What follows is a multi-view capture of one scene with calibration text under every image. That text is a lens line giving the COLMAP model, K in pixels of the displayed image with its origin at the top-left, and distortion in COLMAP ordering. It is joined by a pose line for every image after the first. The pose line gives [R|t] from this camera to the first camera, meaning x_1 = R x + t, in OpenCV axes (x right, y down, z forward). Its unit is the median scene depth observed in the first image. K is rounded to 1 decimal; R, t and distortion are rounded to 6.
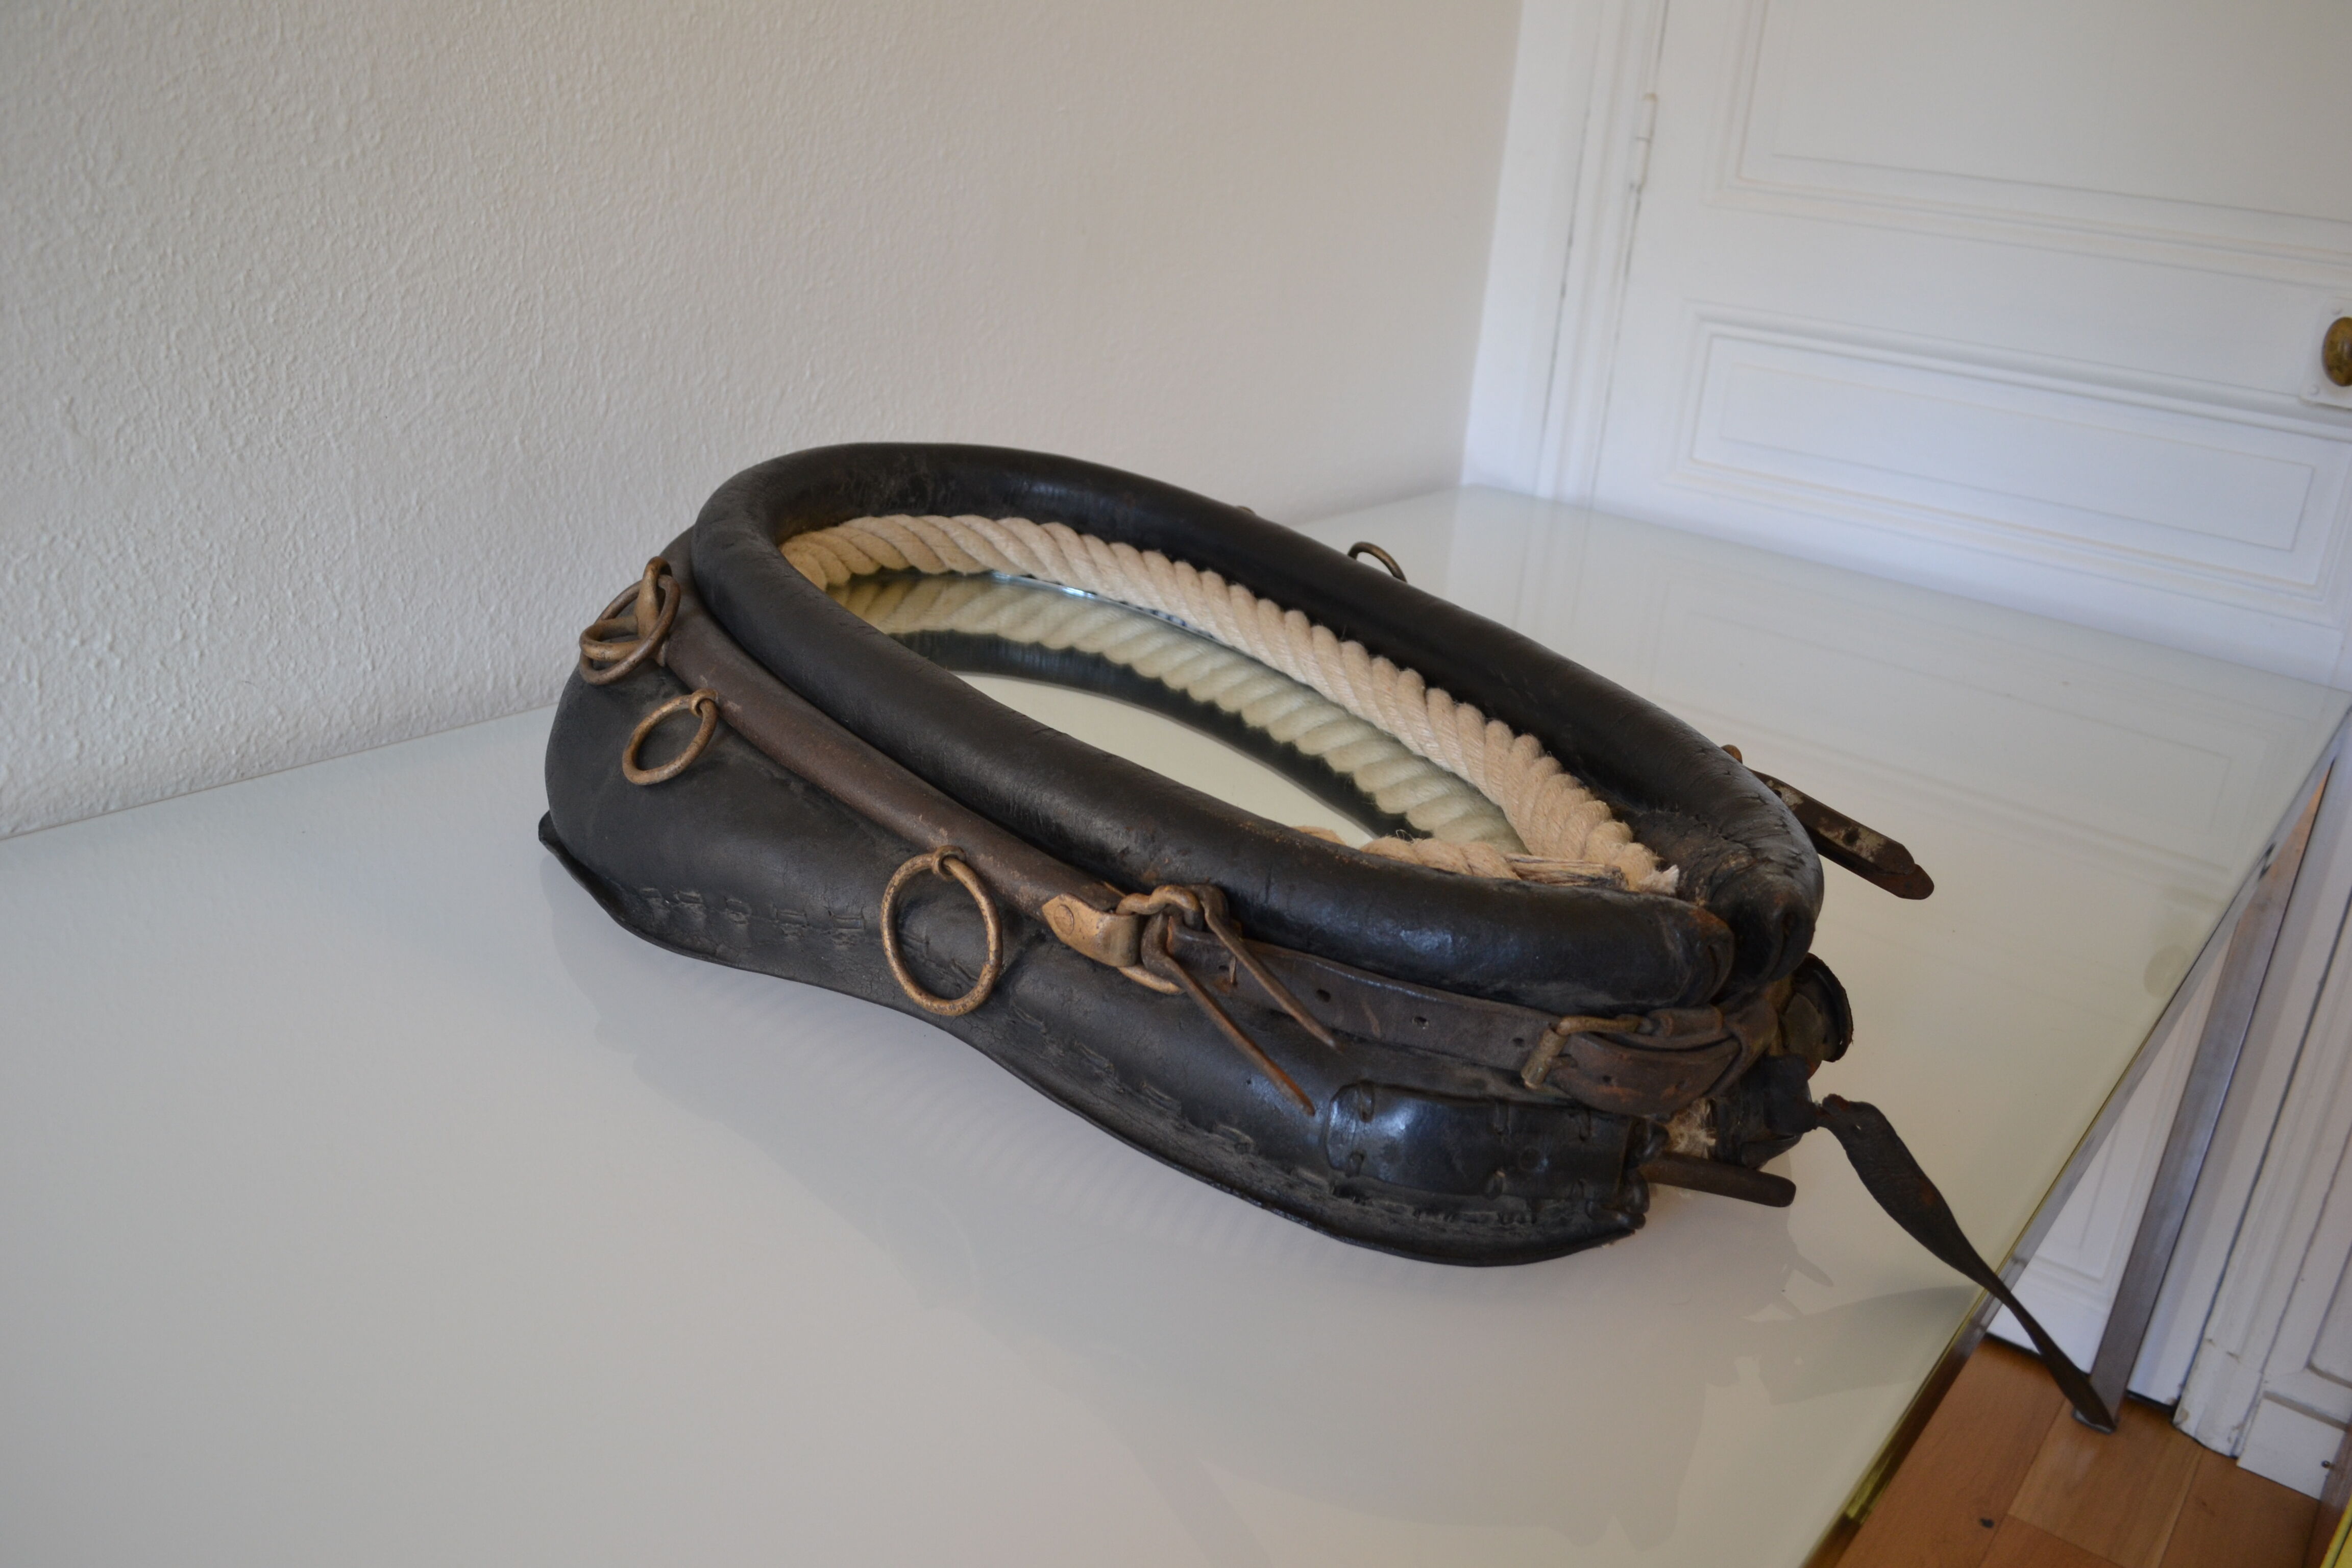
lens RADIAL K [[1856.2, 0, 1207.8], [0, 1856.2, 818.9], [0, 0, 1]] dist [-0.085222, 0.008522]
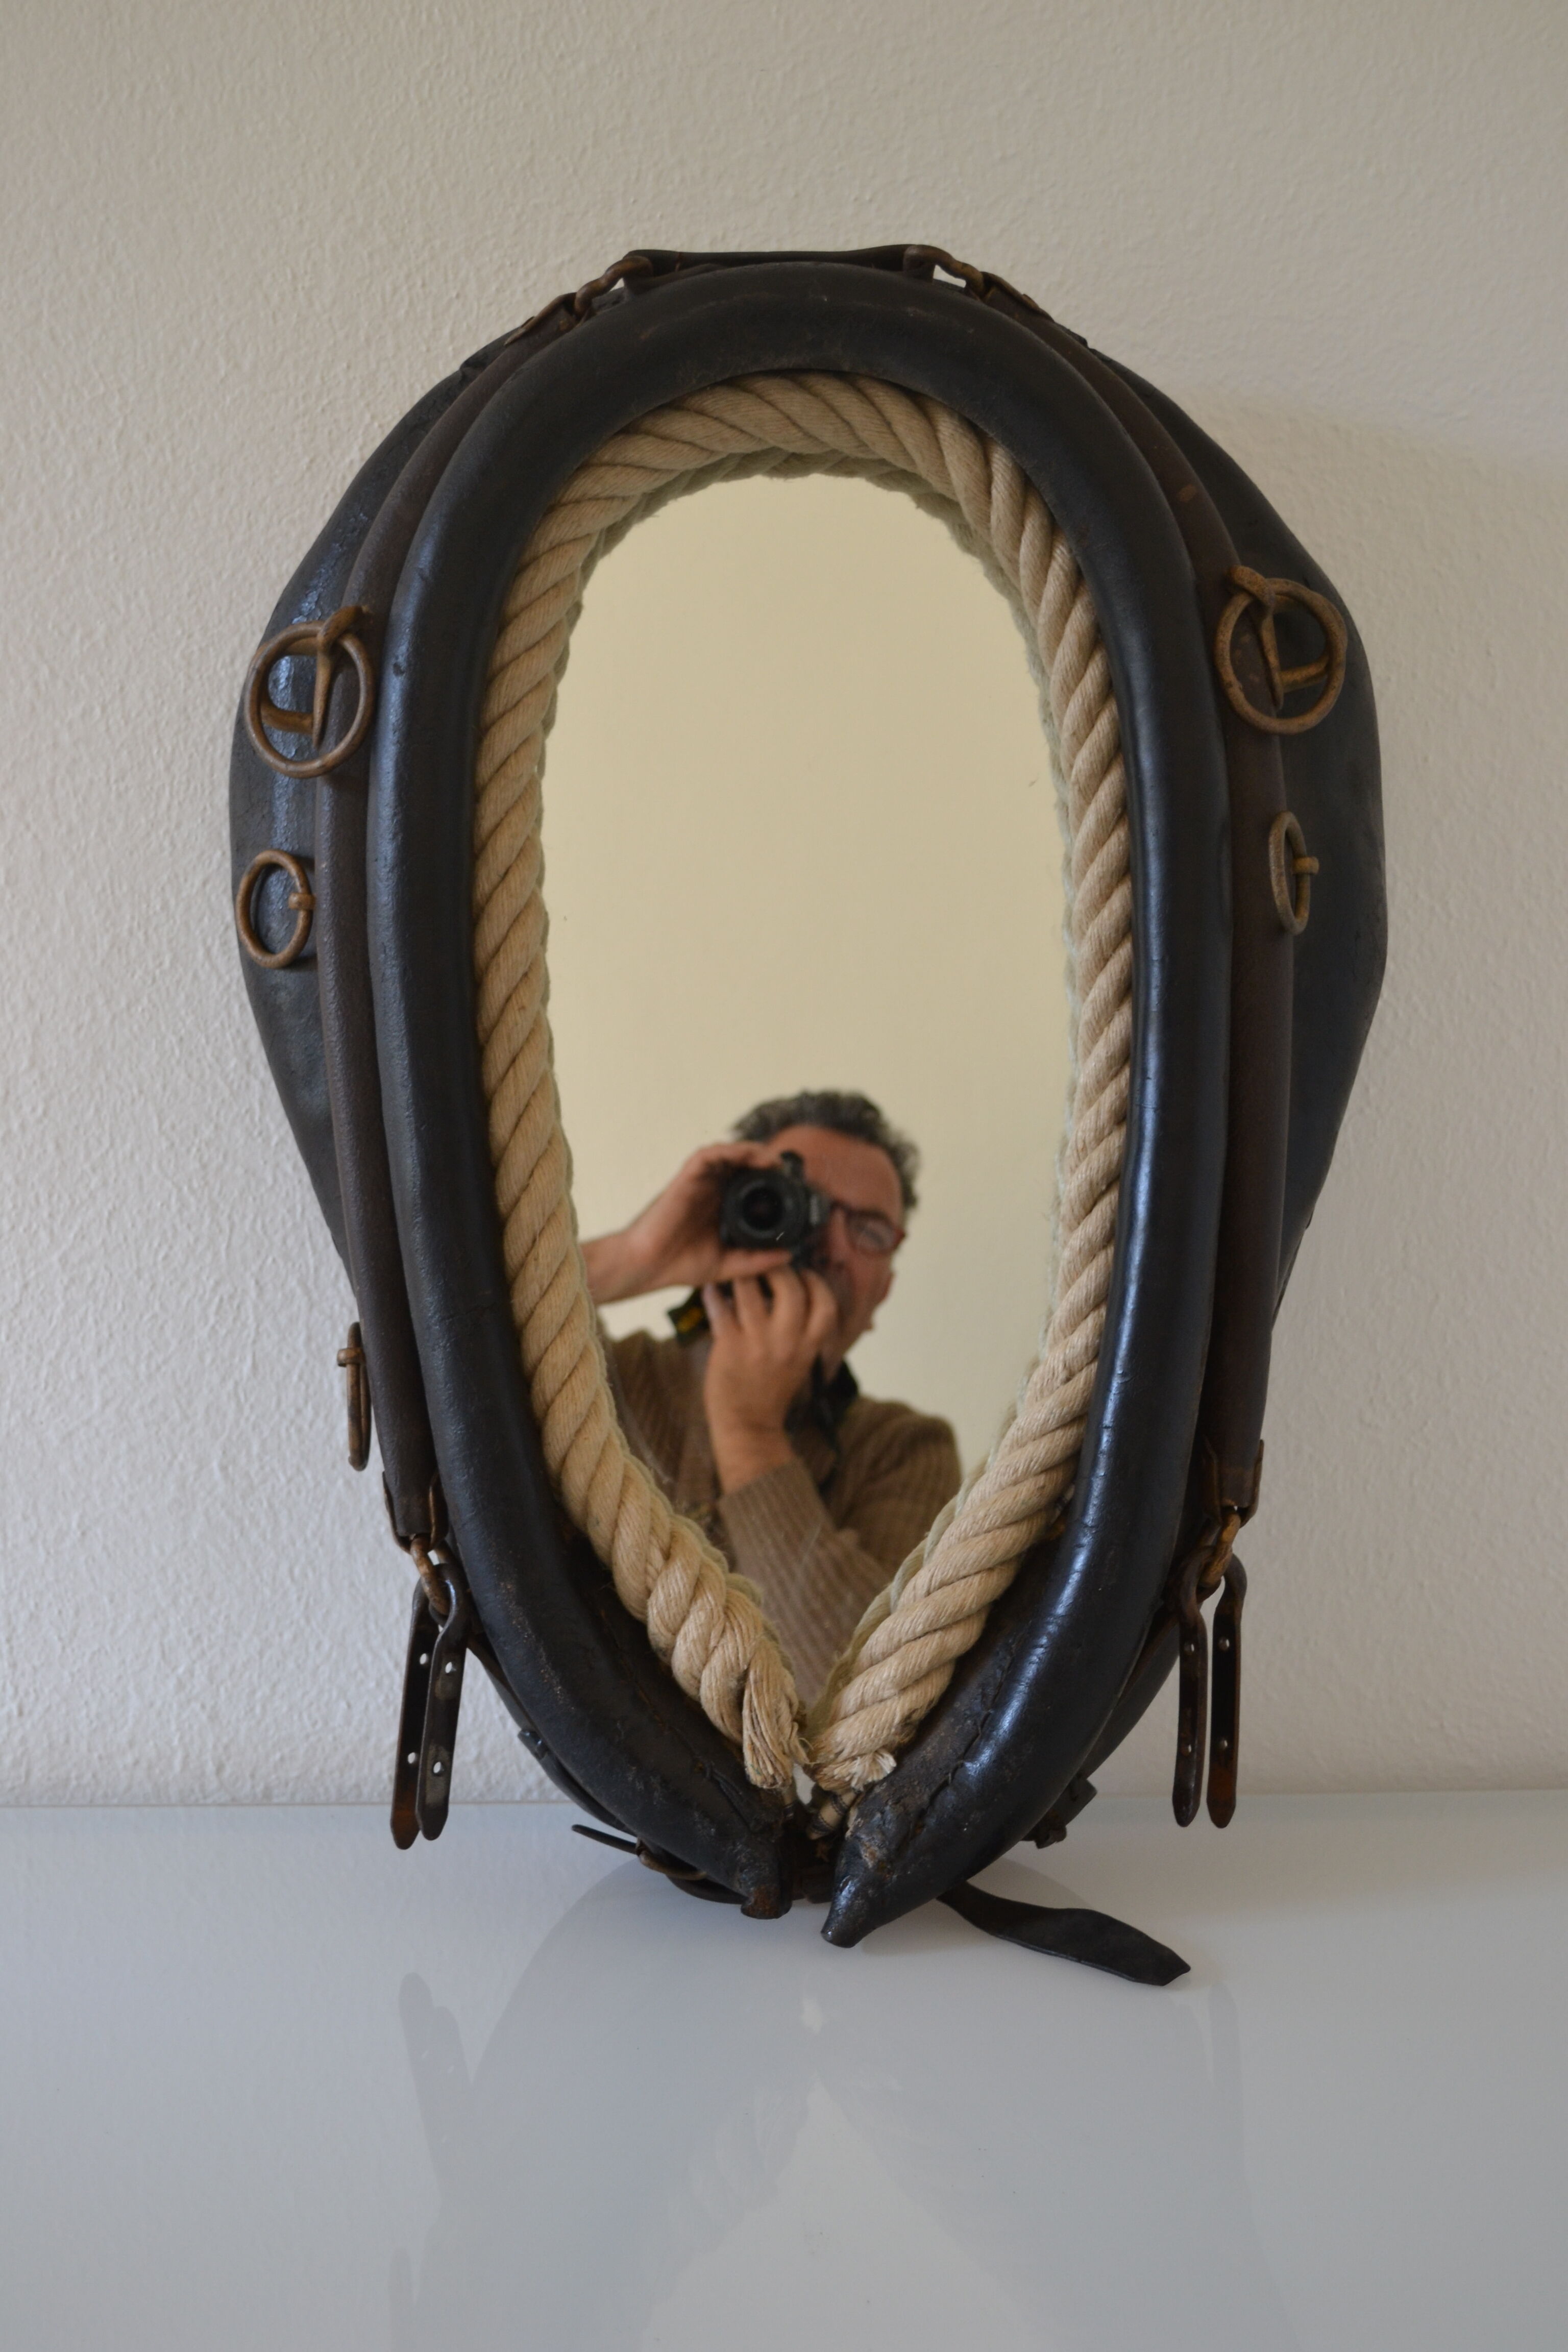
lens RADIAL K [[2790.1, 0, 798.7], [0, 2790.1, 1191.0], [0, 0, 1]] dist [-0.054548, 0.000000]
pose [[0.579420, -0.010901, -0.814956, 0.792582], [-0.239474, 0.953497, -0.183016, -0.164319], [0.779054, 0.301204, 0.549865, 0.504132]]
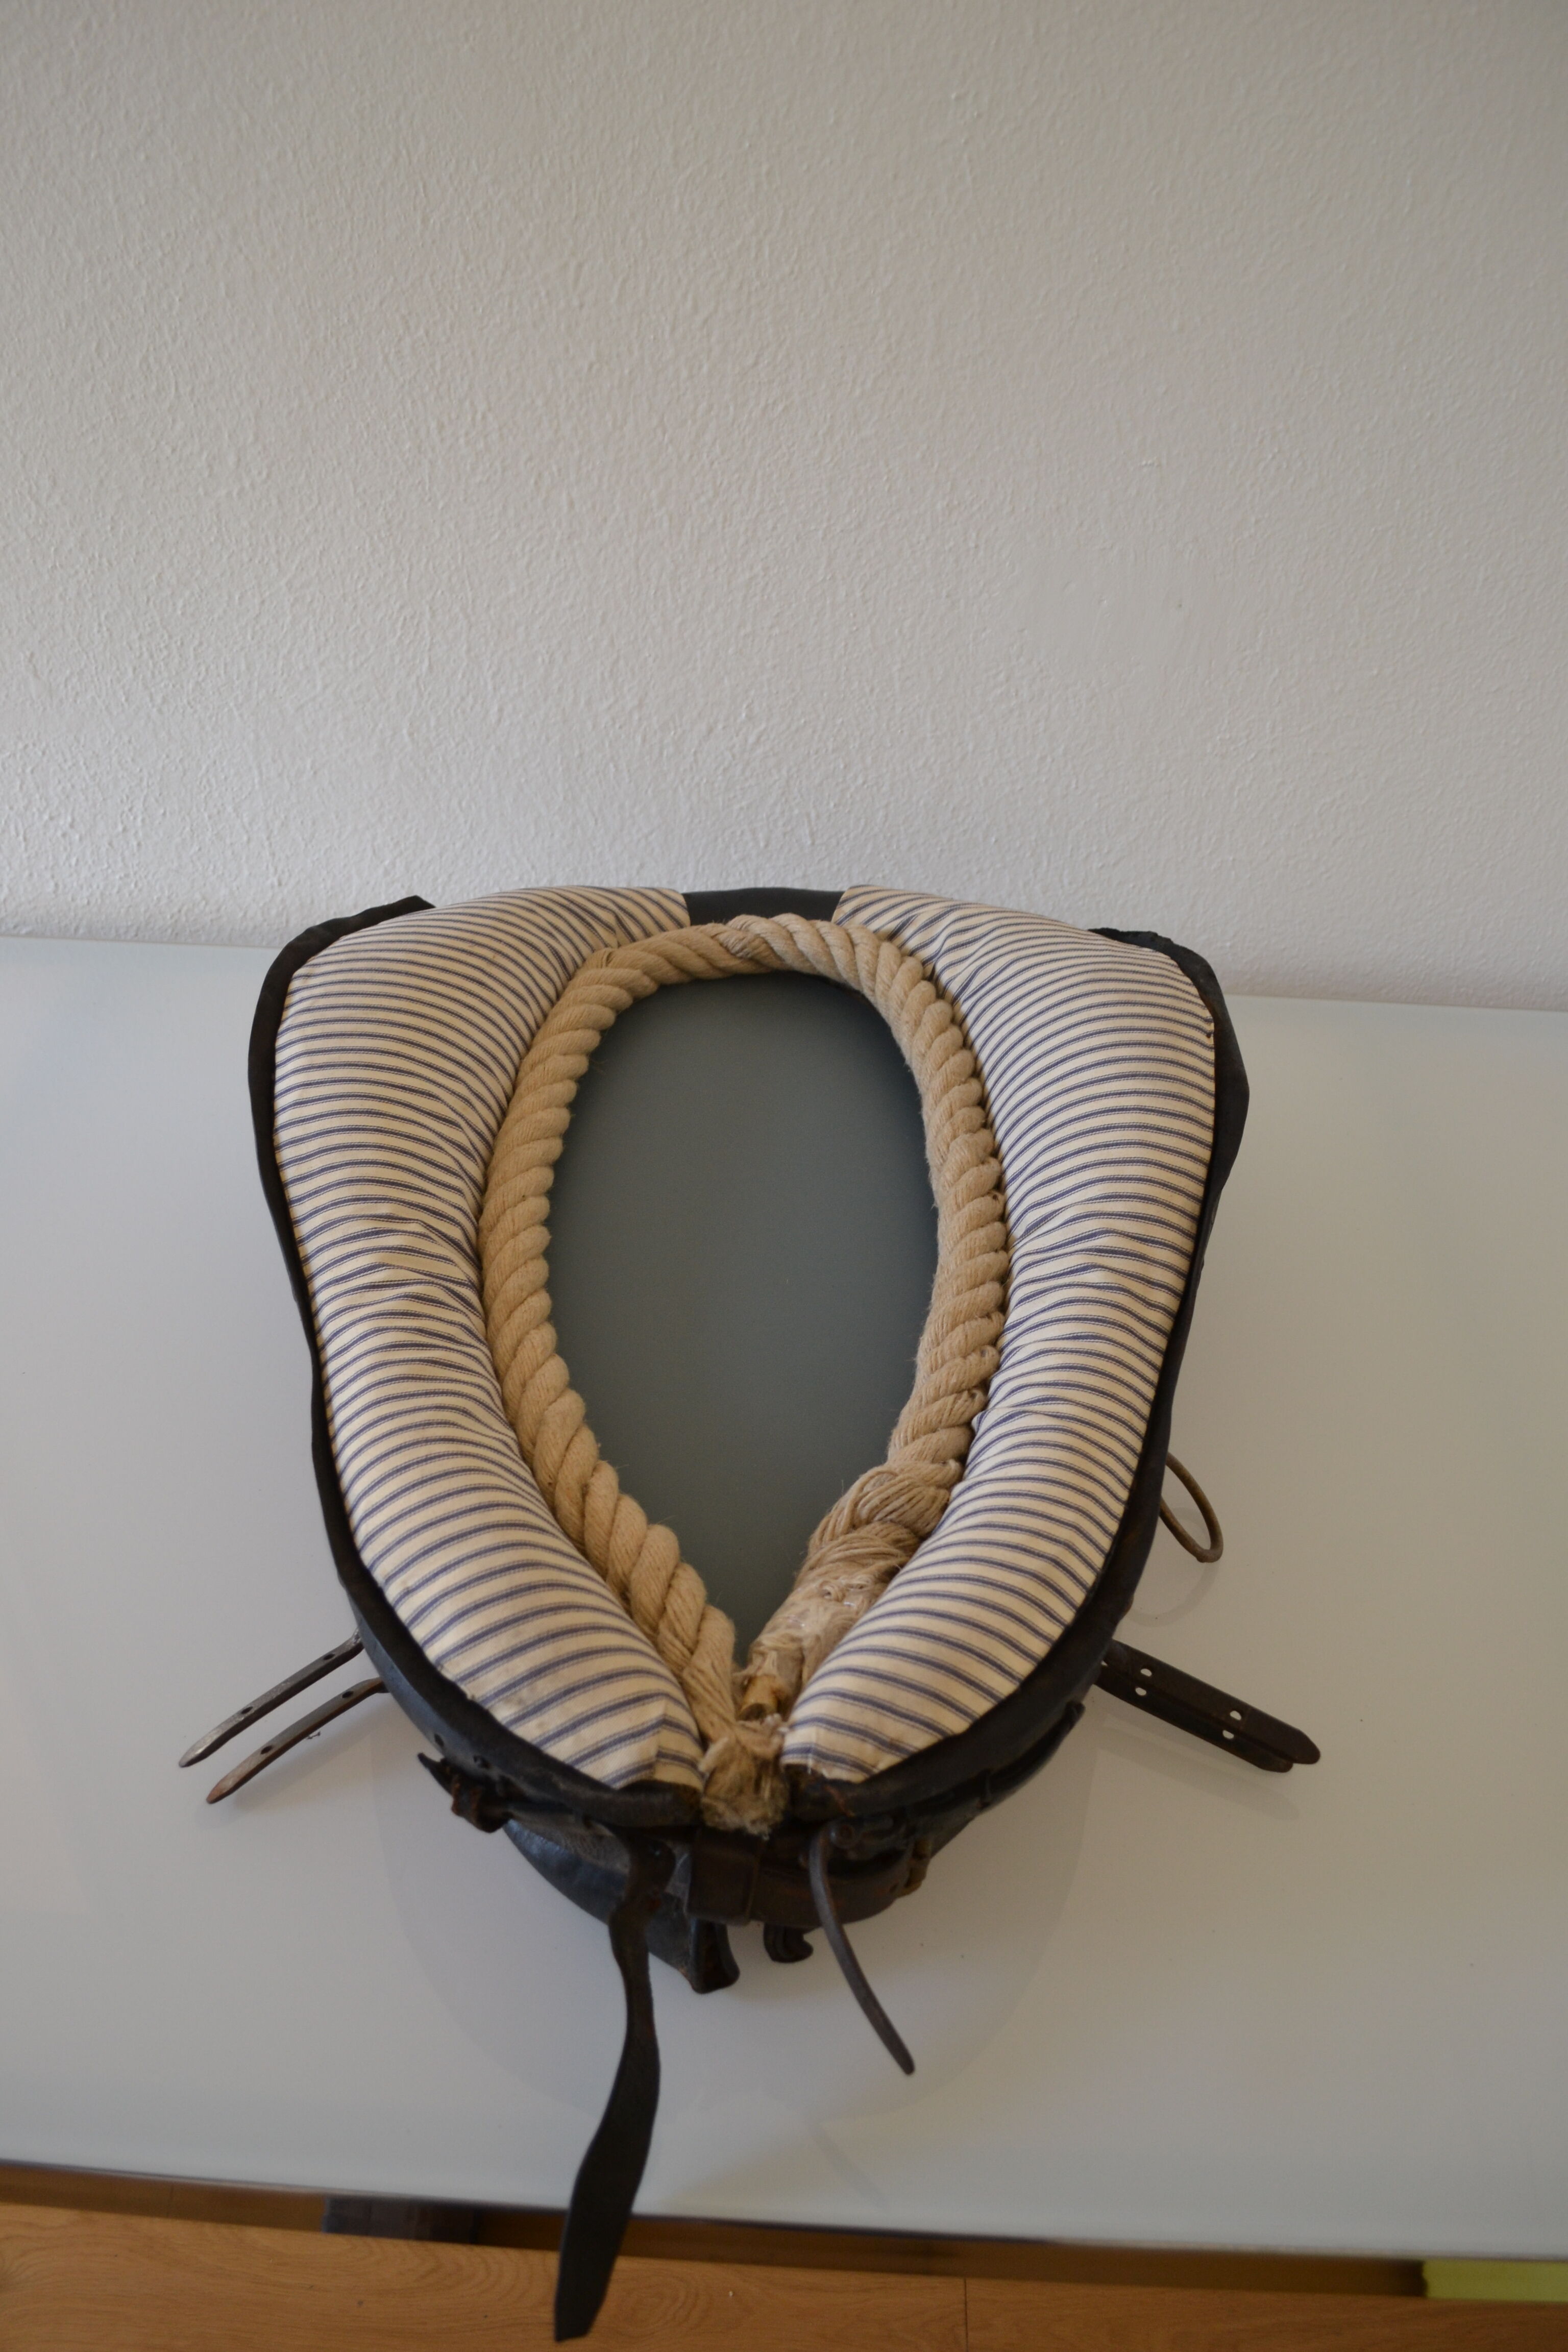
lens RADIAL K [[1856.2, 0, 770.9], [0, 1856.2, 1178.8], [0, 0, 1]] dist [-0.085222, 0.008522]
pose [[0.571218, 0.440069, -0.692855, 0.694158], [-0.292548, 0.897843, 0.329079, -0.414206], [0.766893, 0.014718, 0.641606, 0.452598]]
